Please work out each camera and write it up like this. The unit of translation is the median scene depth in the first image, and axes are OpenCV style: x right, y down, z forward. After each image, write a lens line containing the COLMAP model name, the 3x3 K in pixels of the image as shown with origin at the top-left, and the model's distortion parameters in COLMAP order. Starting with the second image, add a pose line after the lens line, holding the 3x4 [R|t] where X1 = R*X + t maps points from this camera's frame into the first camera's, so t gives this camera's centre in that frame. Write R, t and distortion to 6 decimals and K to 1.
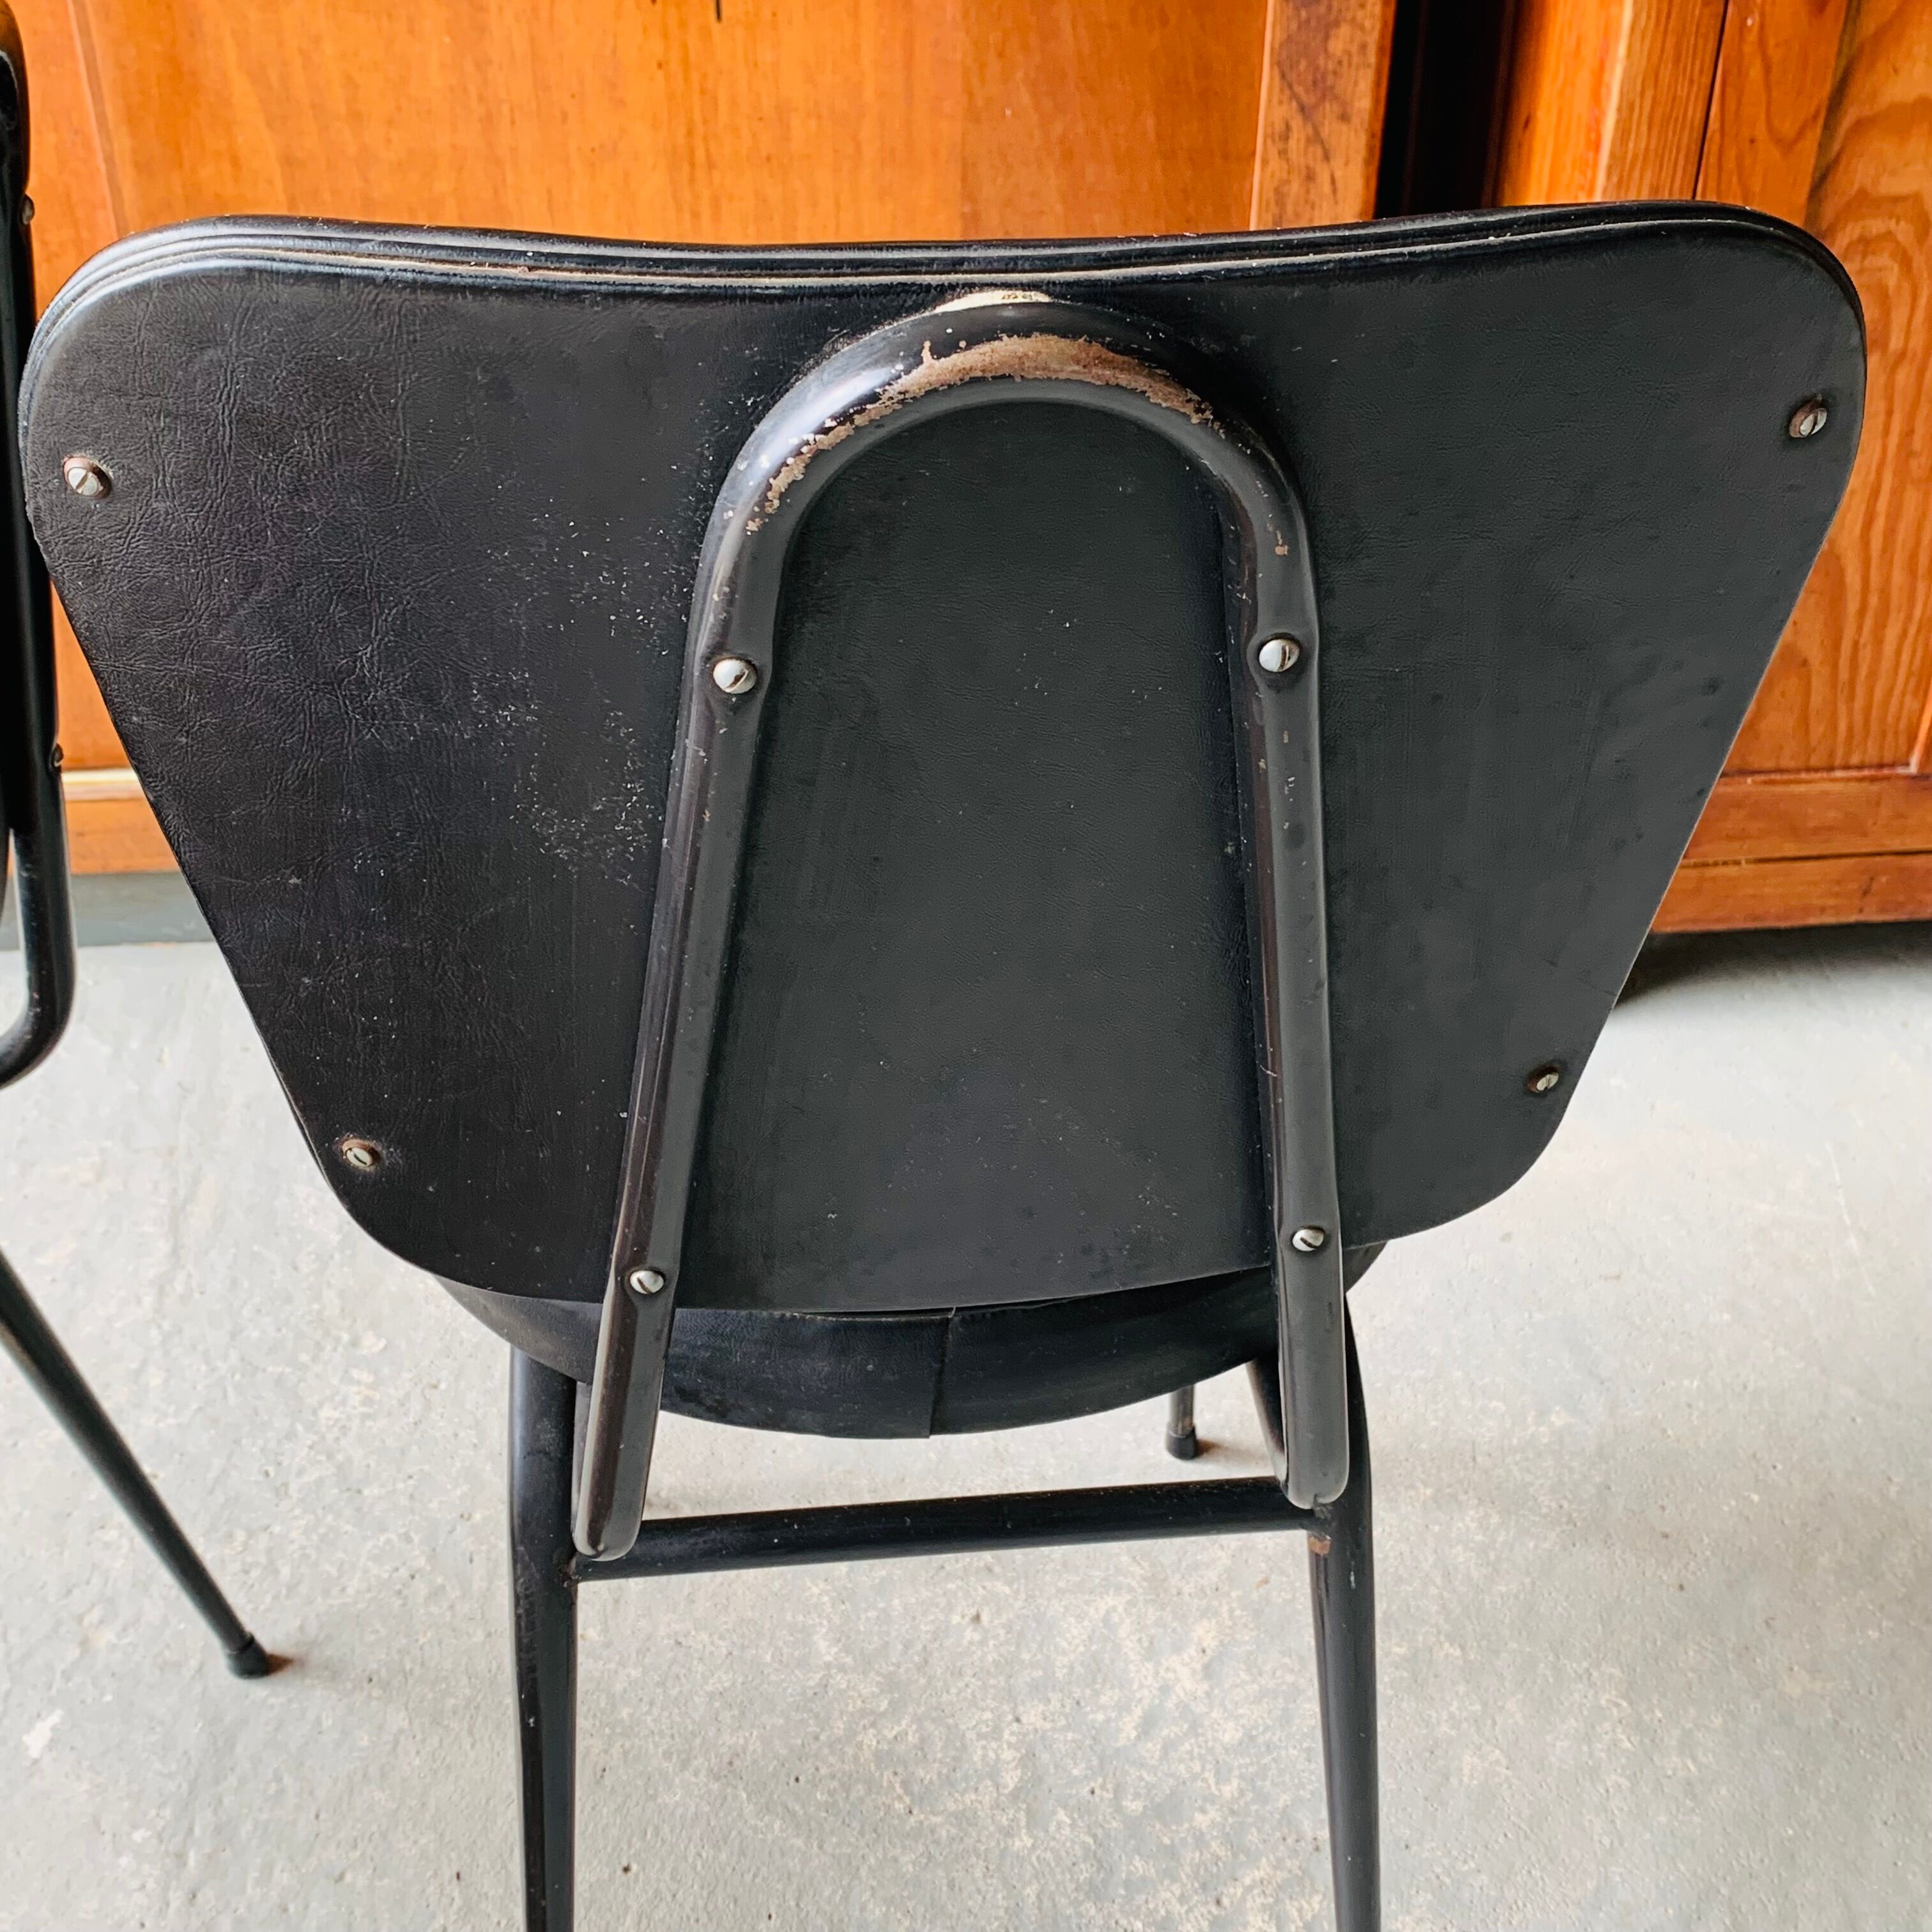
lens RADIAL K [[2556.9, 0, 985.5], [0, 2556.9, 946.5], [0, 0, 1]] dist [0.016162, 0.000000]
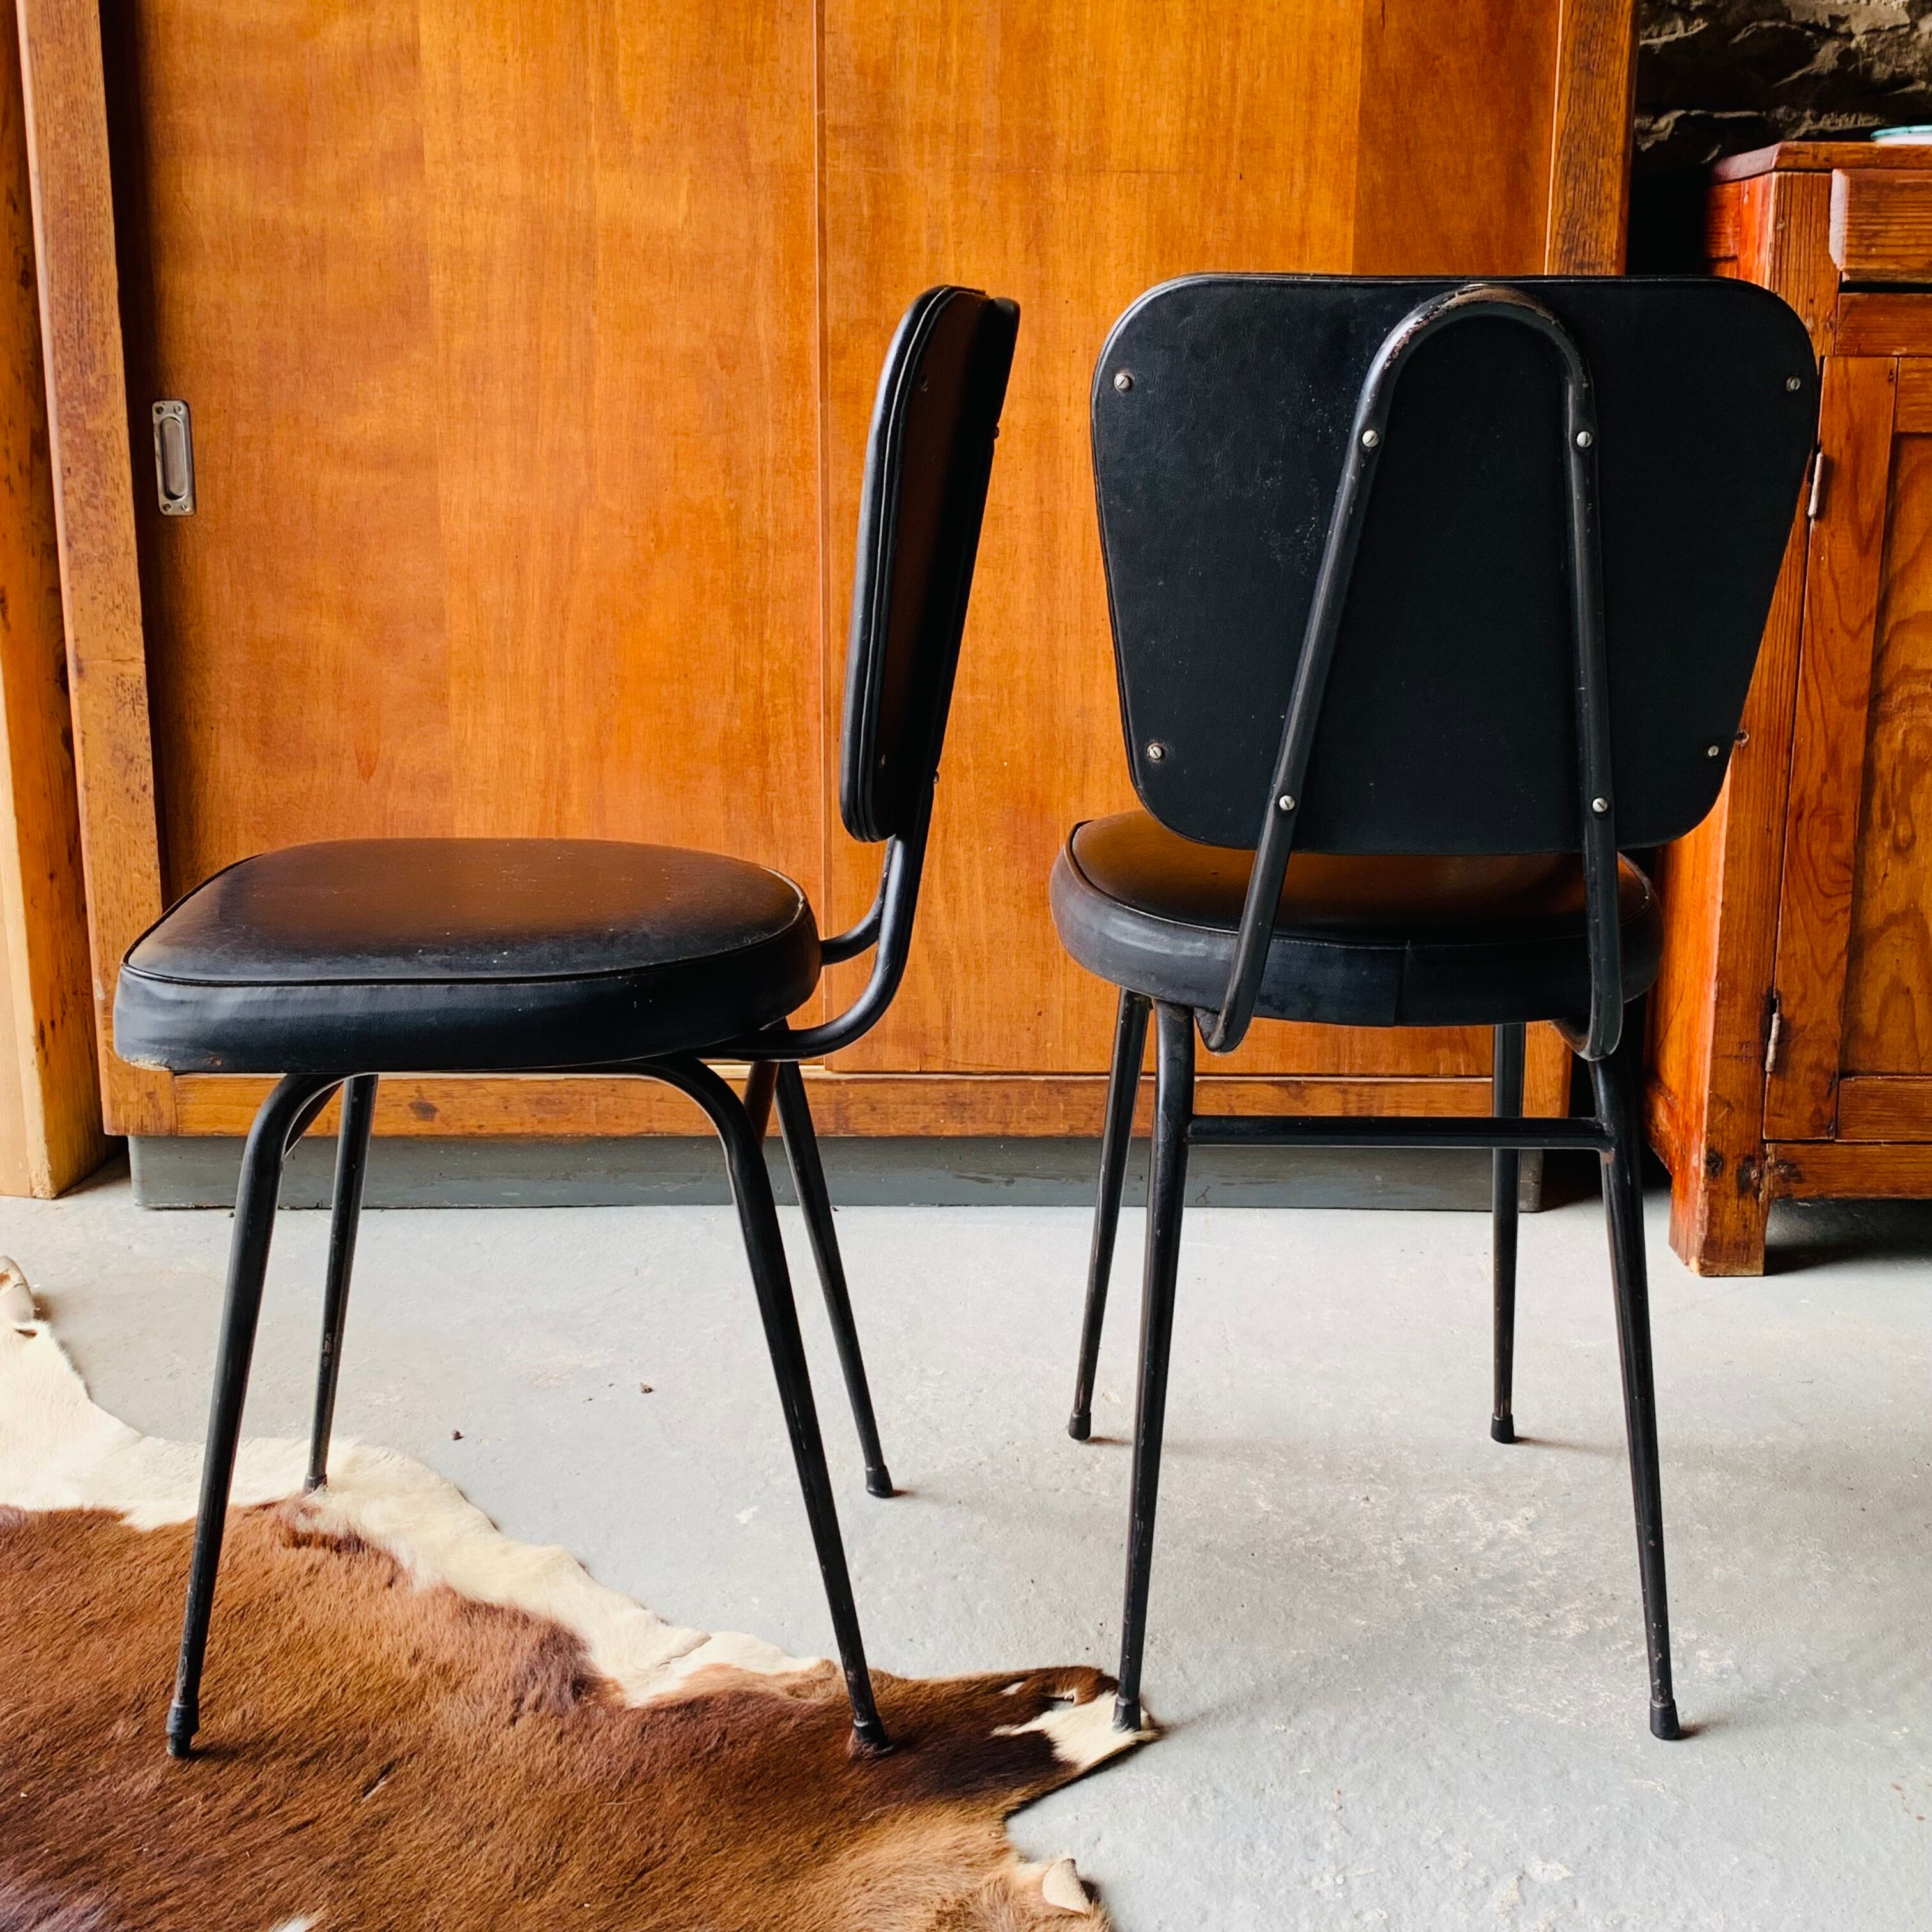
lens RADIAL K [[2556.9, 0, 984.5], [0, 2556.9, 909.7], [0, 0, 1]] dist [0.016162, 0.000000]
pose [[0.996311, 0.015914, -0.084323, -0.097176], [-0.048345, 0.915958, -0.398350, 0.516139], [0.070897, 0.400958, 0.913349, -0.454250]]
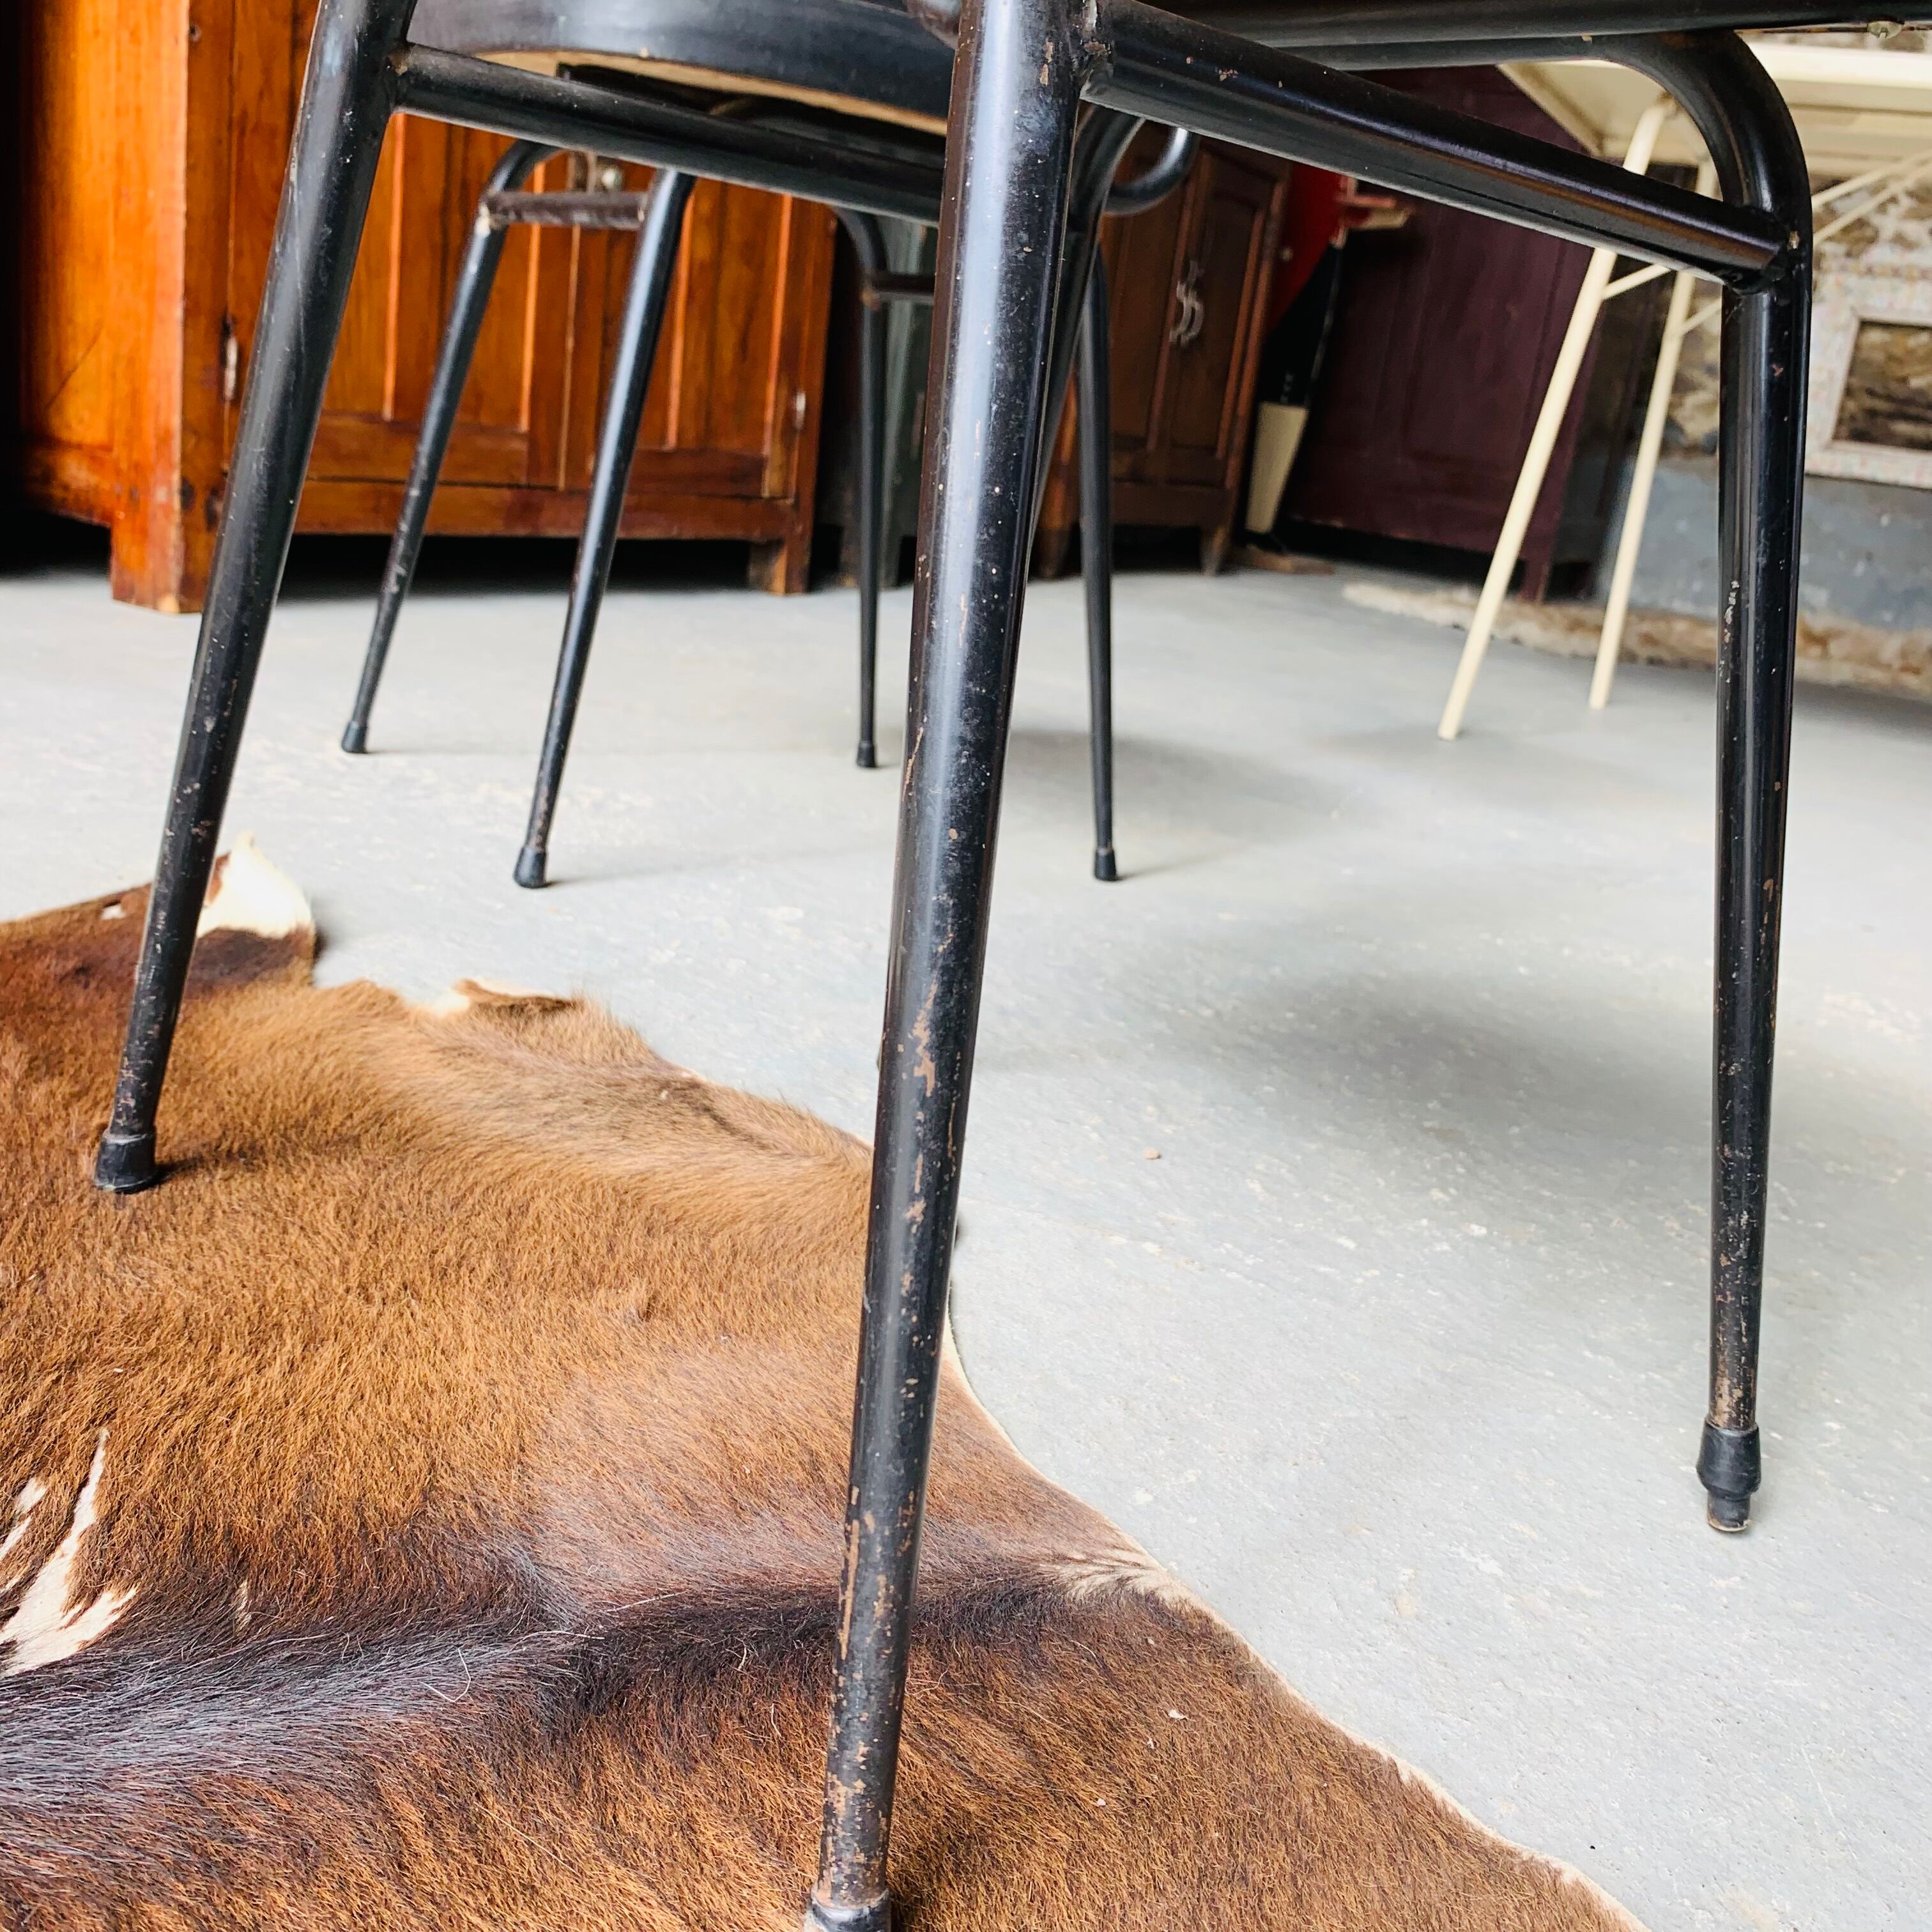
lens RADIAL K [[2011.4, 0, 1000.5], [0, 2011.4, 930.0], [0, 0, 1]] dist [0.005474, 0.000000]
pose [[0.547932, -0.150392, 0.822893, -0.592700], [0.390315, 0.916025, -0.092482, 0.566754], [-0.739882, 0.371861, 0.560620, 0.150333]]
